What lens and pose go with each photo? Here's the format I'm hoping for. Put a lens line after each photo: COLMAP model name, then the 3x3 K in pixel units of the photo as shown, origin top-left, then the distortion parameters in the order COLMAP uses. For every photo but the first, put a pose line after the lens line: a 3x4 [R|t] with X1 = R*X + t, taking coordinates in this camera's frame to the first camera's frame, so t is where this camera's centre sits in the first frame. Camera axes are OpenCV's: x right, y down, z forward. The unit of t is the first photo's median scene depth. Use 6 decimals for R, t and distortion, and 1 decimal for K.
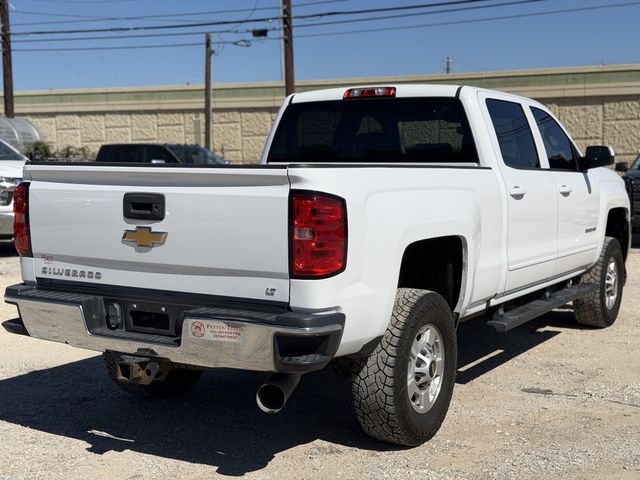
lens RADIAL K [[882.1, 0, 320.0], [0, 882.1, 240.0], [0, 0, 1]] dist [0.167790, -0.037693]
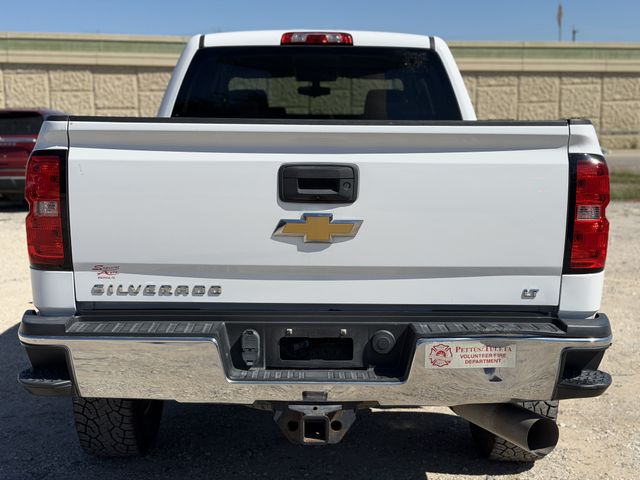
lens RADIAL K [[882.1, 0, 320.0], [0, 882.1, 240.0], [0, 0, 1]] dist [0.167790, -0.037693]
pose [[0.855905, -0.058525, 0.513810, -0.528339], [0.041171, 0.998133, 0.045108, -0.024465], [-0.515491, -0.017454, 0.856717, 0.407582]]
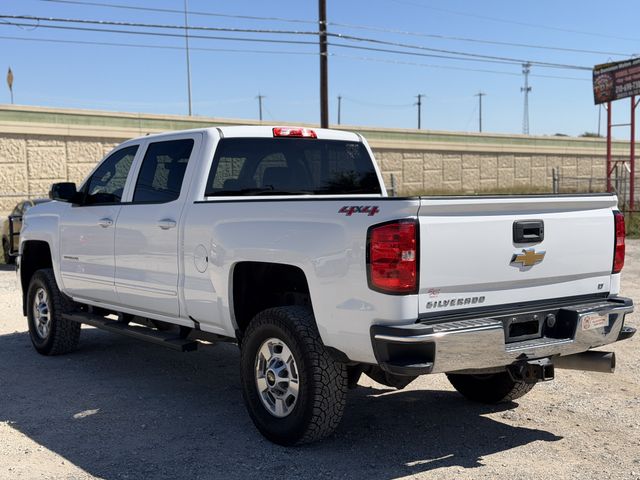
lens RADIAL K [[901.3, 0, 320.7], [0, 901.3, 185.9], [0, 0, 1]] dist [-0.019494, -0.006396]
pose [[0.395840, -0.002398, 0.918316, -1.374917], [0.093079, 0.994951, -0.037523, -0.077618], [-0.913590, 0.100329, 0.394065, 0.746765]]
